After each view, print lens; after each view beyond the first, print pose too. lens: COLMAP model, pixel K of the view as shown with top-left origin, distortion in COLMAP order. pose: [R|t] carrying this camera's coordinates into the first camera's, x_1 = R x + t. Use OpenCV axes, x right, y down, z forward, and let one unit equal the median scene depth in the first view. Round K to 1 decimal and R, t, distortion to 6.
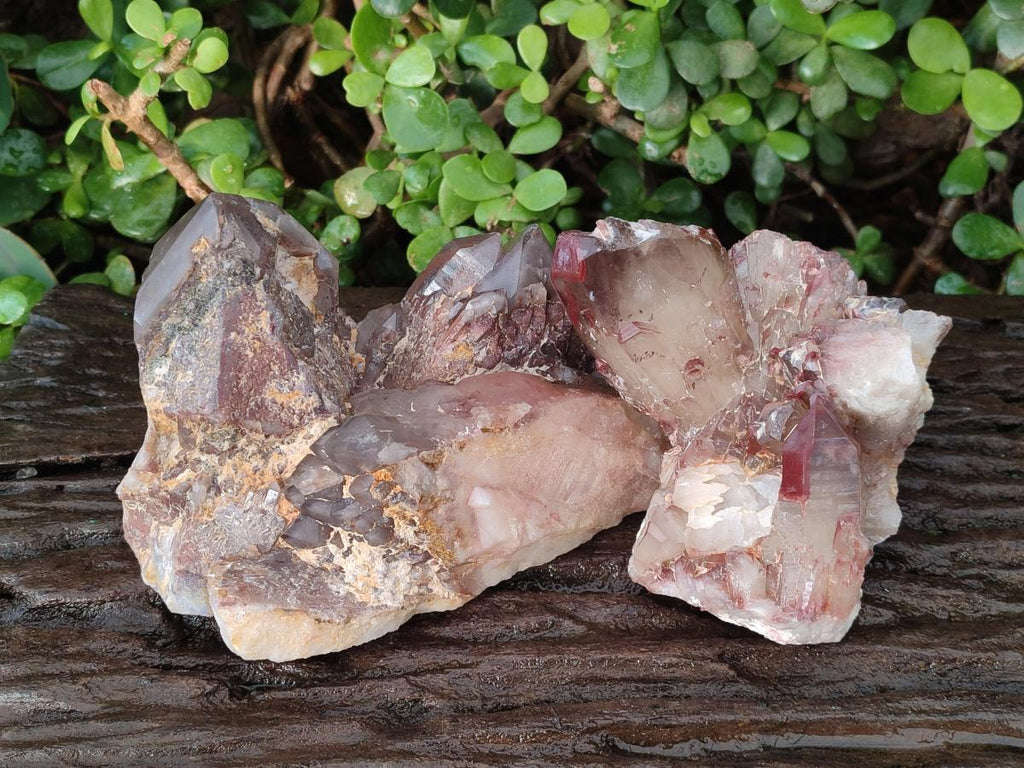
lens RADIAL K [[1507.9, 0, 512.0], [0, 1507.9, 384.0], [0, 0, 1]] dist [0.363126, -2.348493]
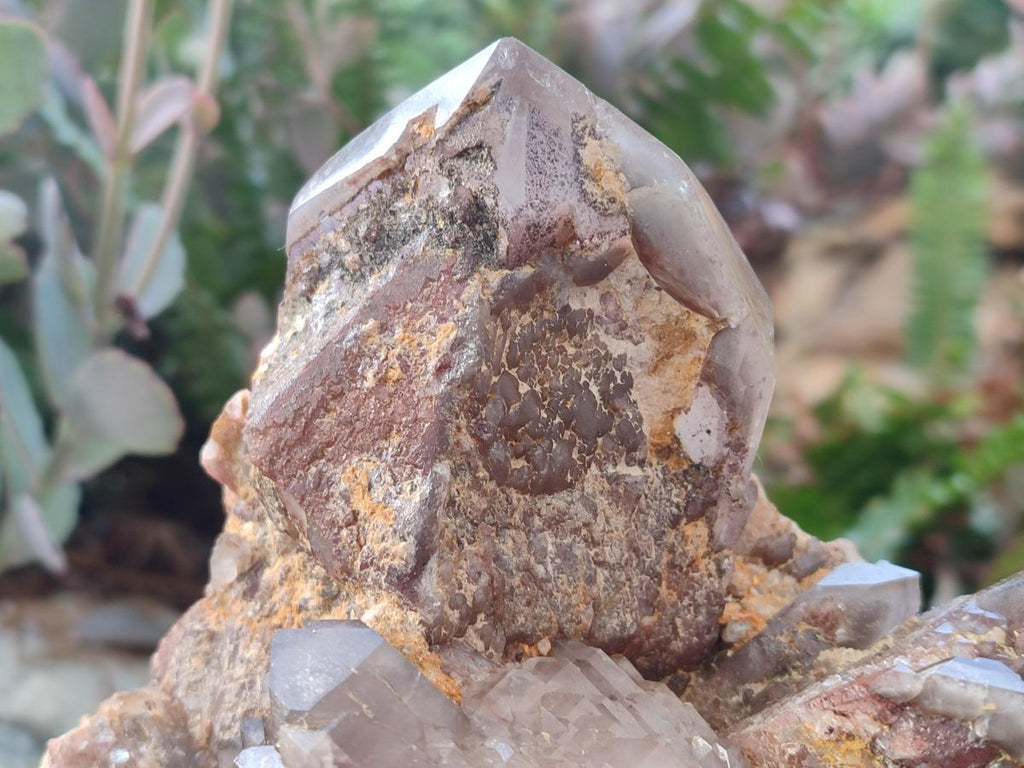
lens RADIAL K [[1507.9, 0, 512.0], [0, 1507.9, 384.0], [0, 0, 1]] dist [0.363126, -2.348493]
pose [[0.384614, 0.483636, -0.786237, 0.192407], [-0.560260, 0.799234, 0.217562, -0.136603], [0.733608, 0.356820, 0.578359, 0.756853]]
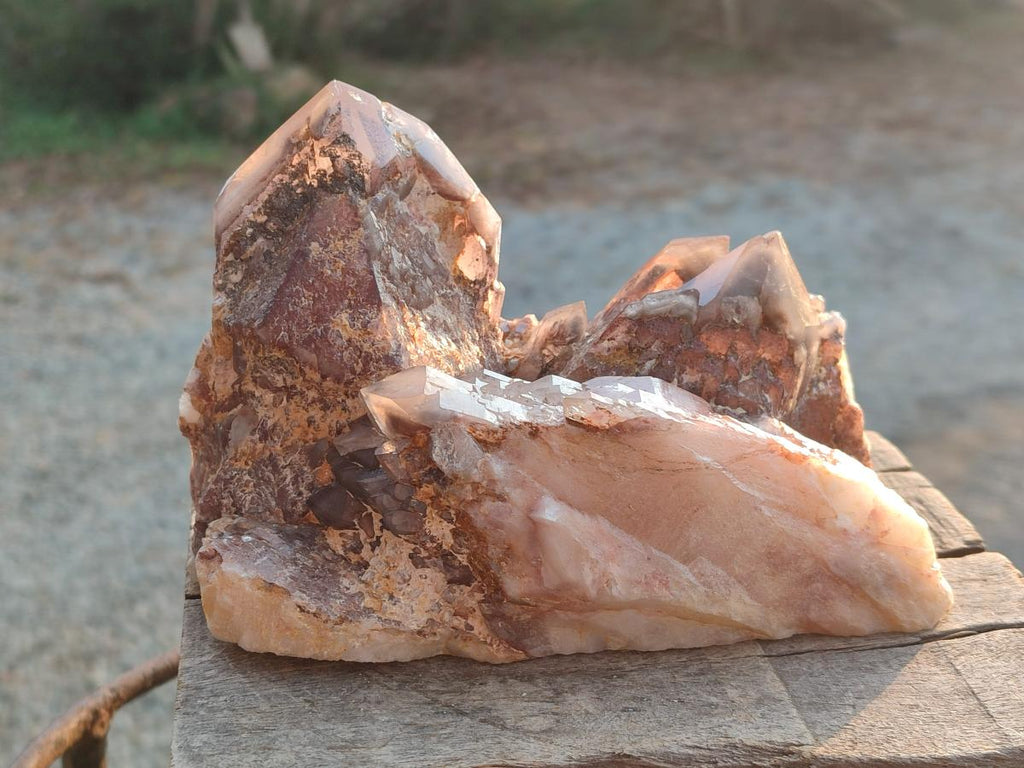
lens RADIAL K [[1507.9, 0, 512.0], [0, 1507.9, 384.0], [0, 0, 1]] dist [0.363126, -2.348493]
pose [[0.875044, 0.162894, -0.455811, 0.292808], [-0.259667, 0.952680, -0.158033, 0.138364], [0.408499, 0.256645, 0.875935, 0.332653]]
